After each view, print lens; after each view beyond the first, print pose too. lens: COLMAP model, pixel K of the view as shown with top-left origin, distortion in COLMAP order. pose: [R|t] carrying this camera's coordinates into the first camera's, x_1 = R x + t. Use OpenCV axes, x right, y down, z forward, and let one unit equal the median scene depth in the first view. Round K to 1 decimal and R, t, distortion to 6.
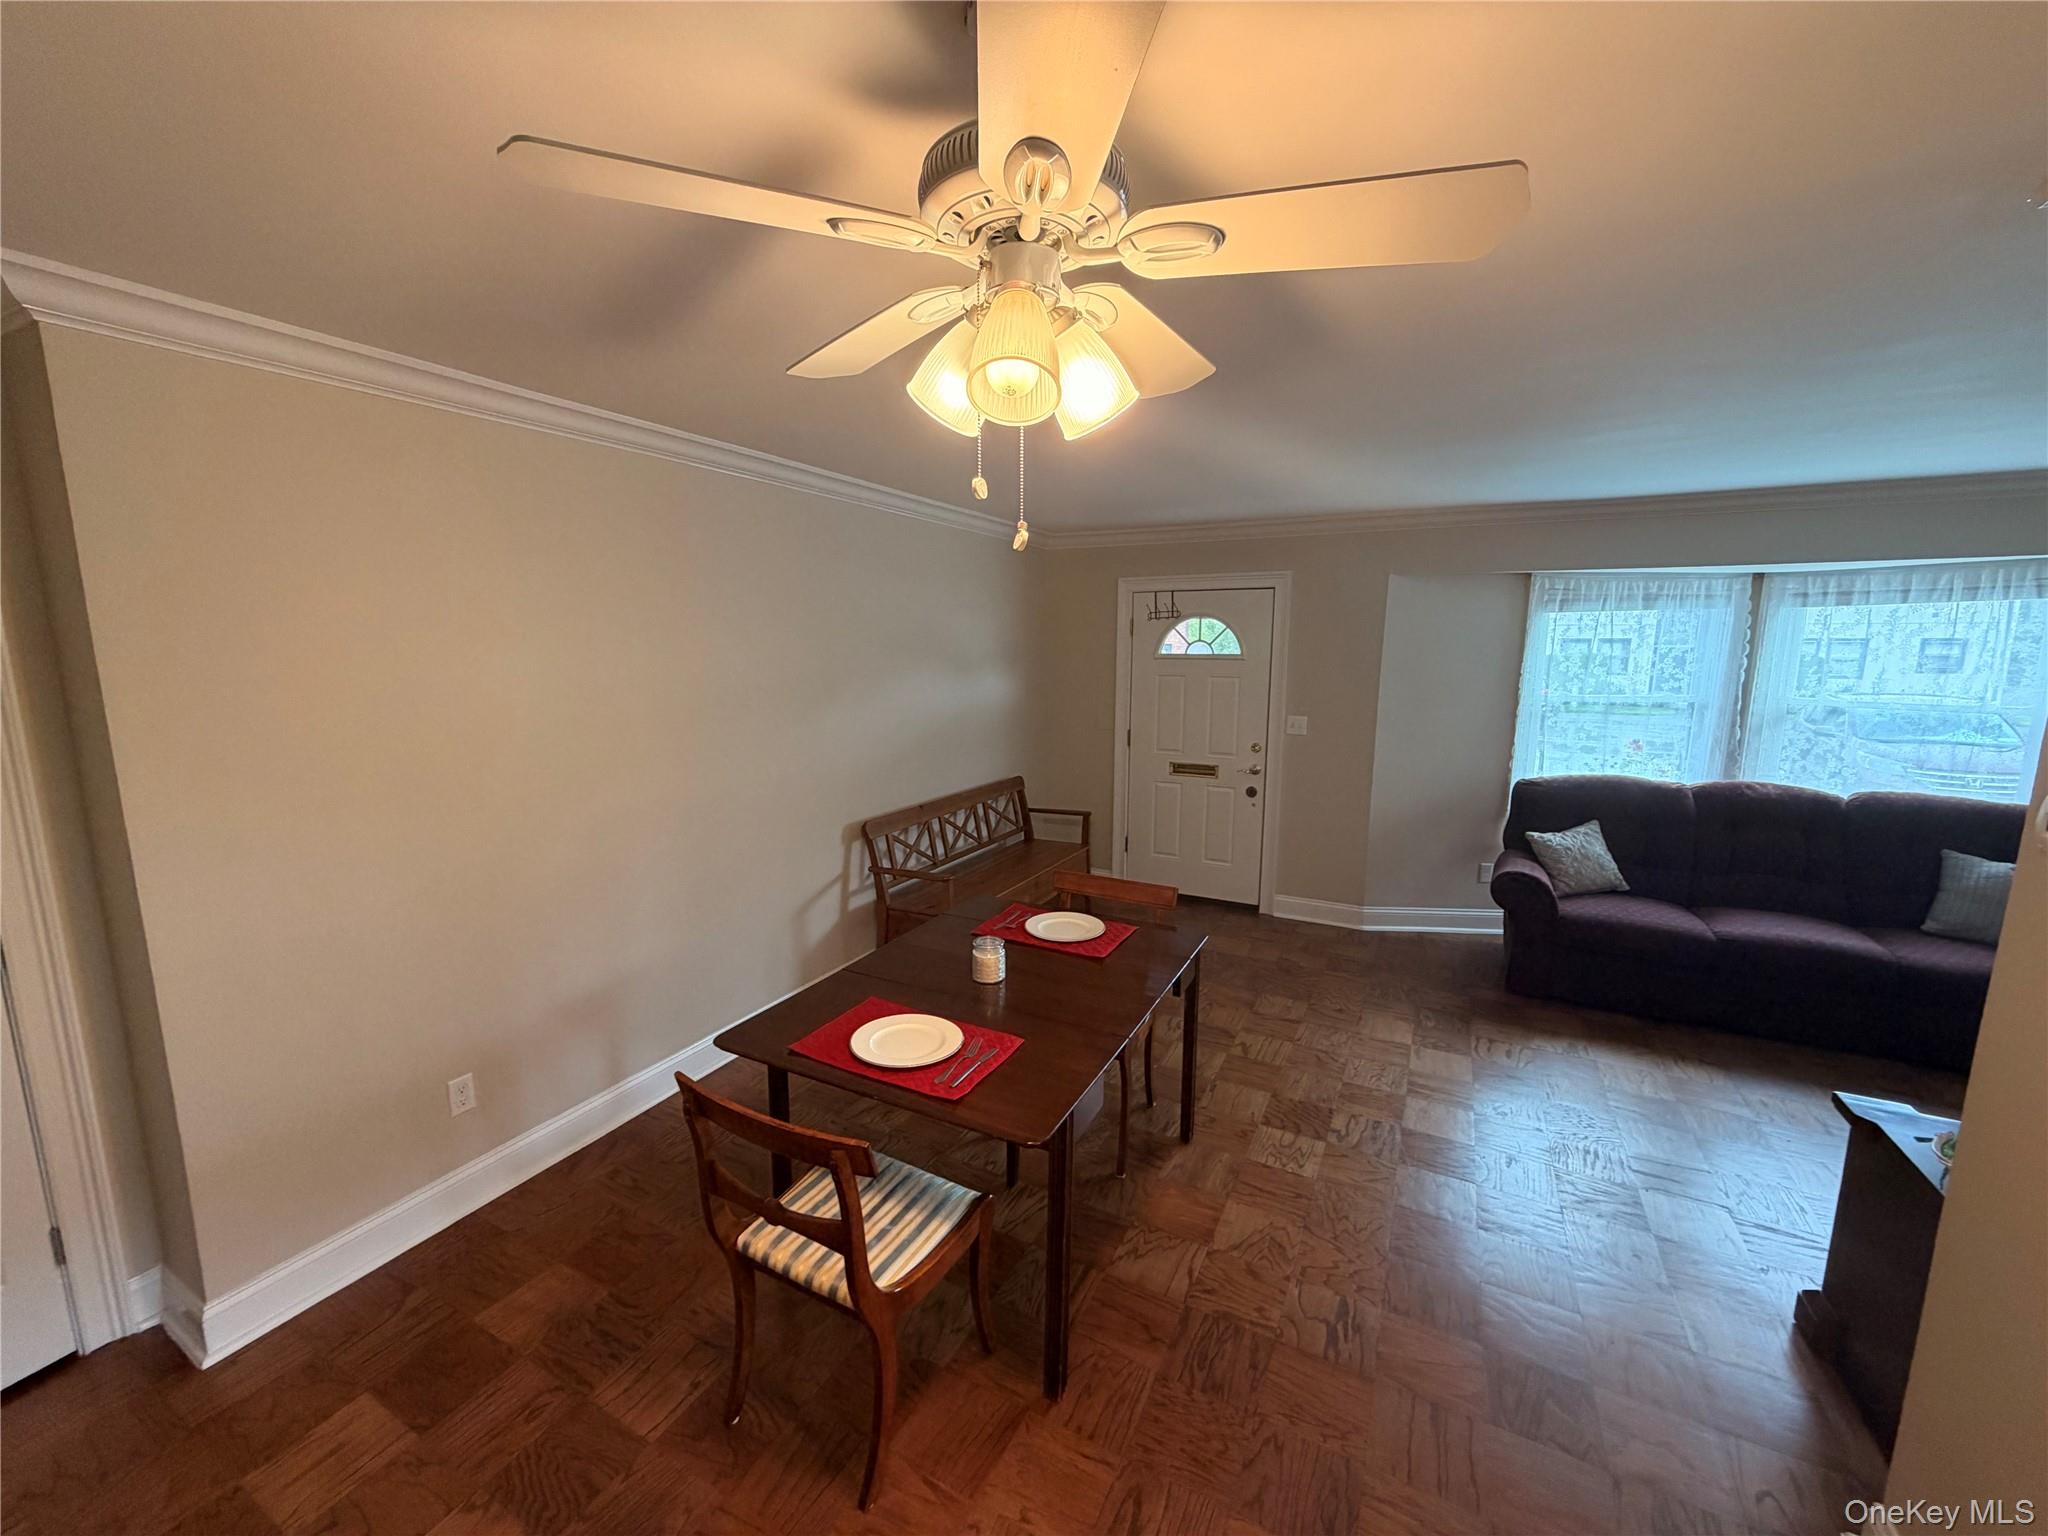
lens RADIAL K [[814.8, 0, 1018.4], [0, 814.8, 771.1], [0, 0, 1]] dist [-0.000447, 0.000051]
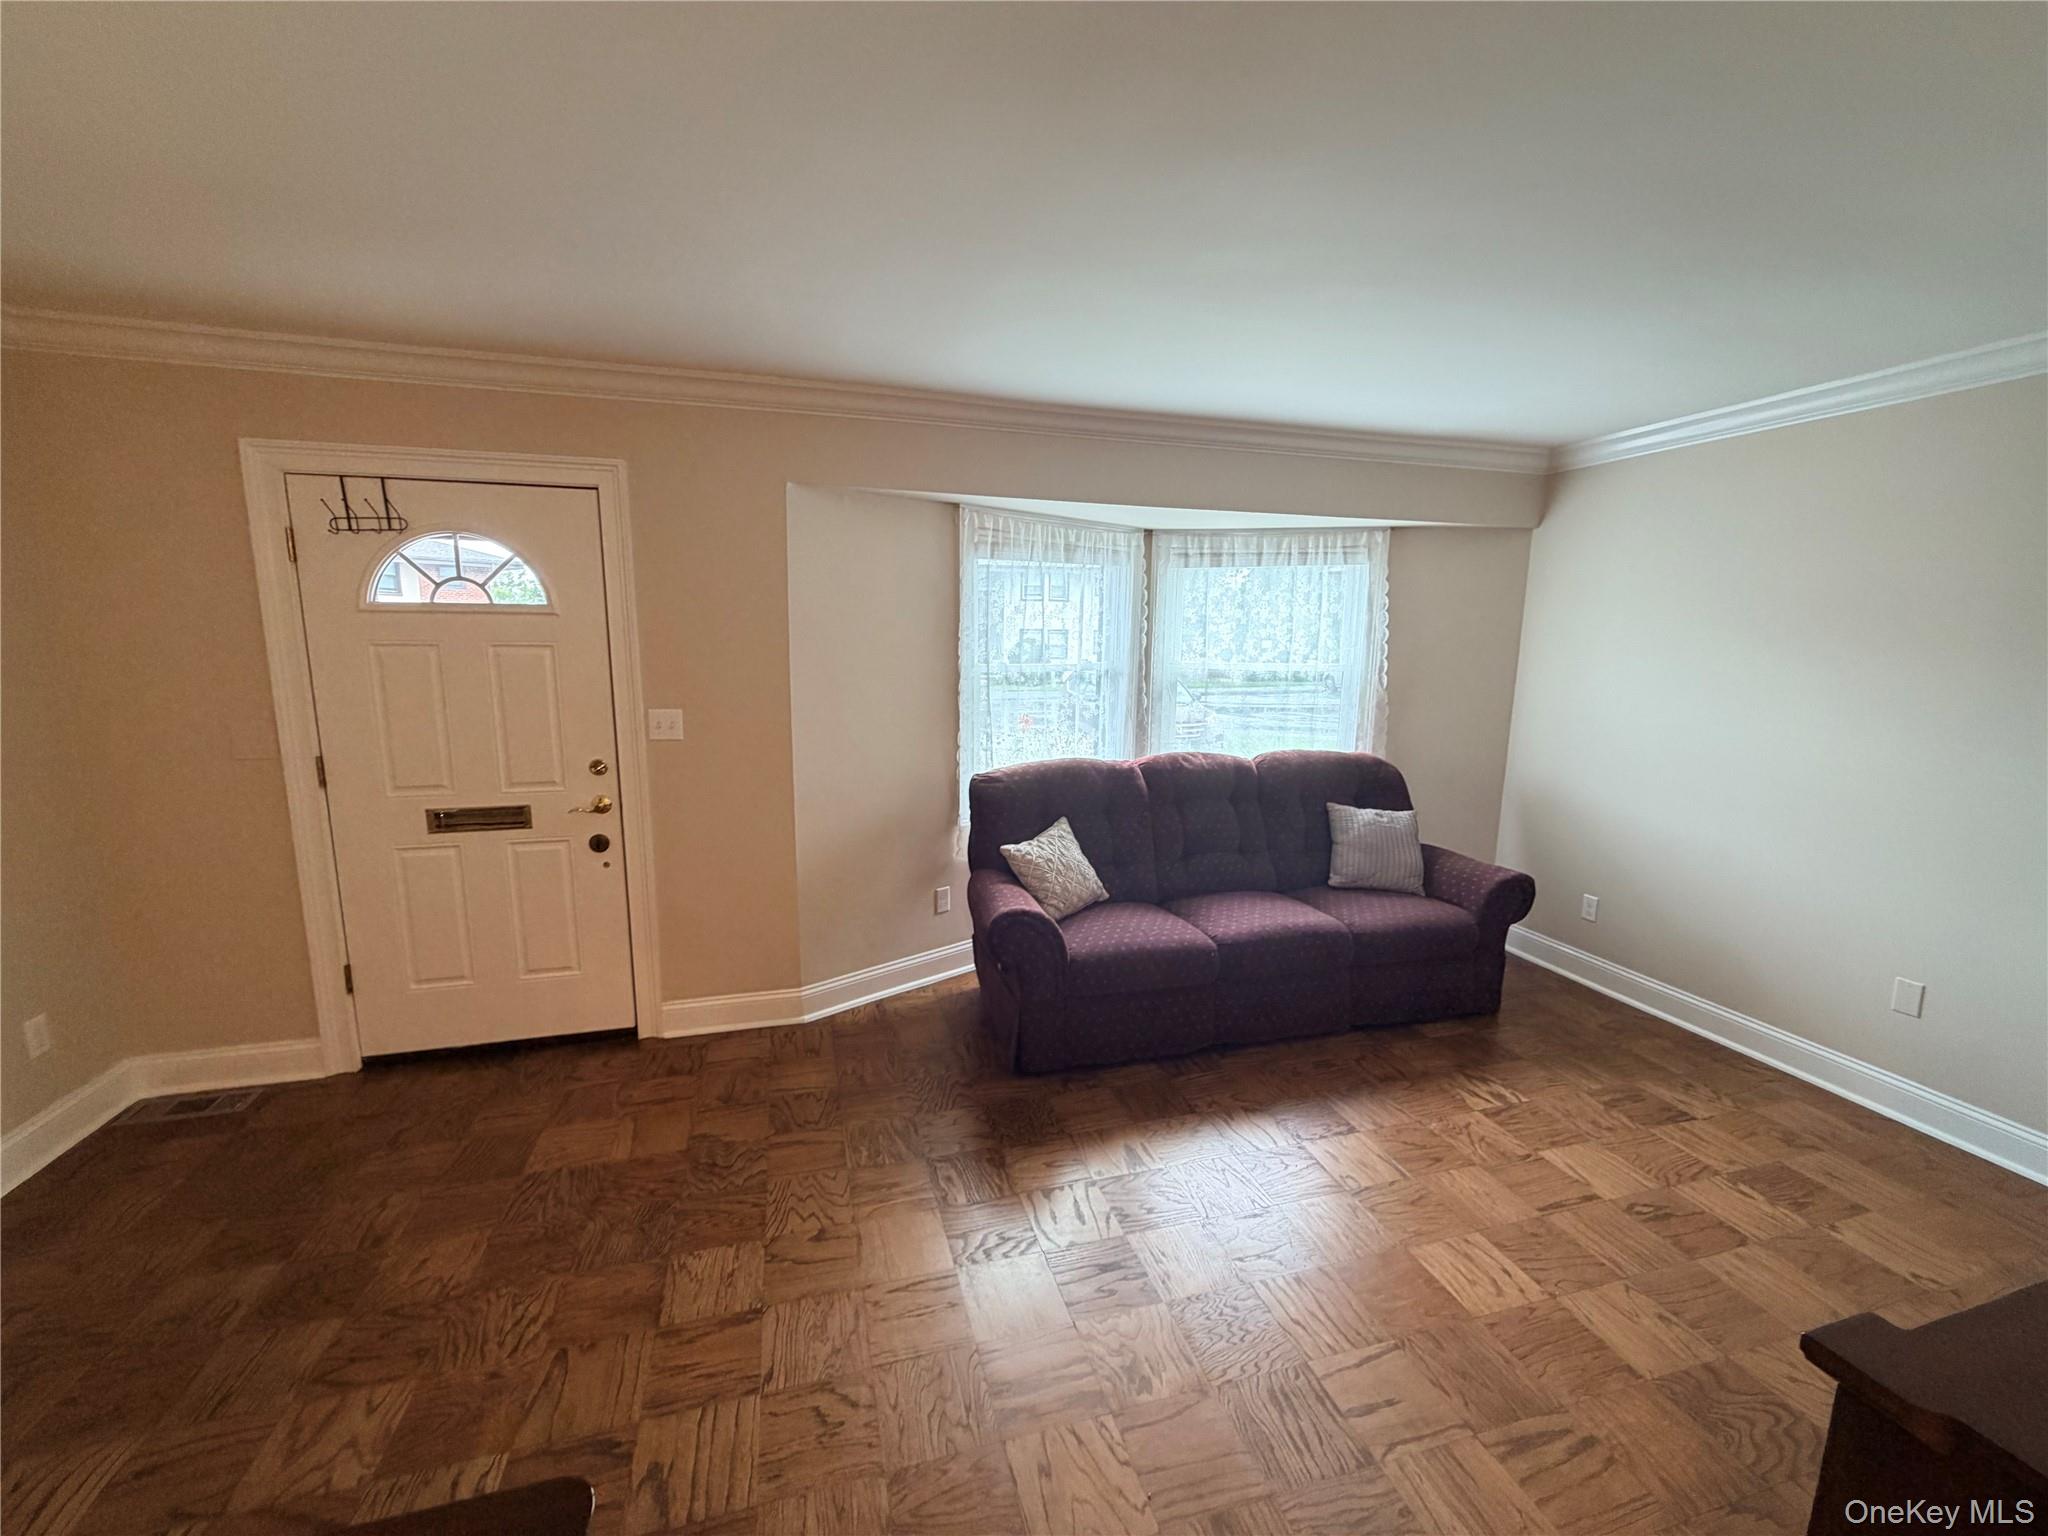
lens RADIAL K [[814.8, 0, 1018.4], [0, 814.8, 771.1], [0, 0, 1]] dist [-0.000447, 0.000051]
pose [[0.720536, -0.108038, 0.684949, 0.128239], [0.100549, 0.993627, 0.050952, -0.030004], [-0.686088, 0.032158, 0.726807, 0.436299]]
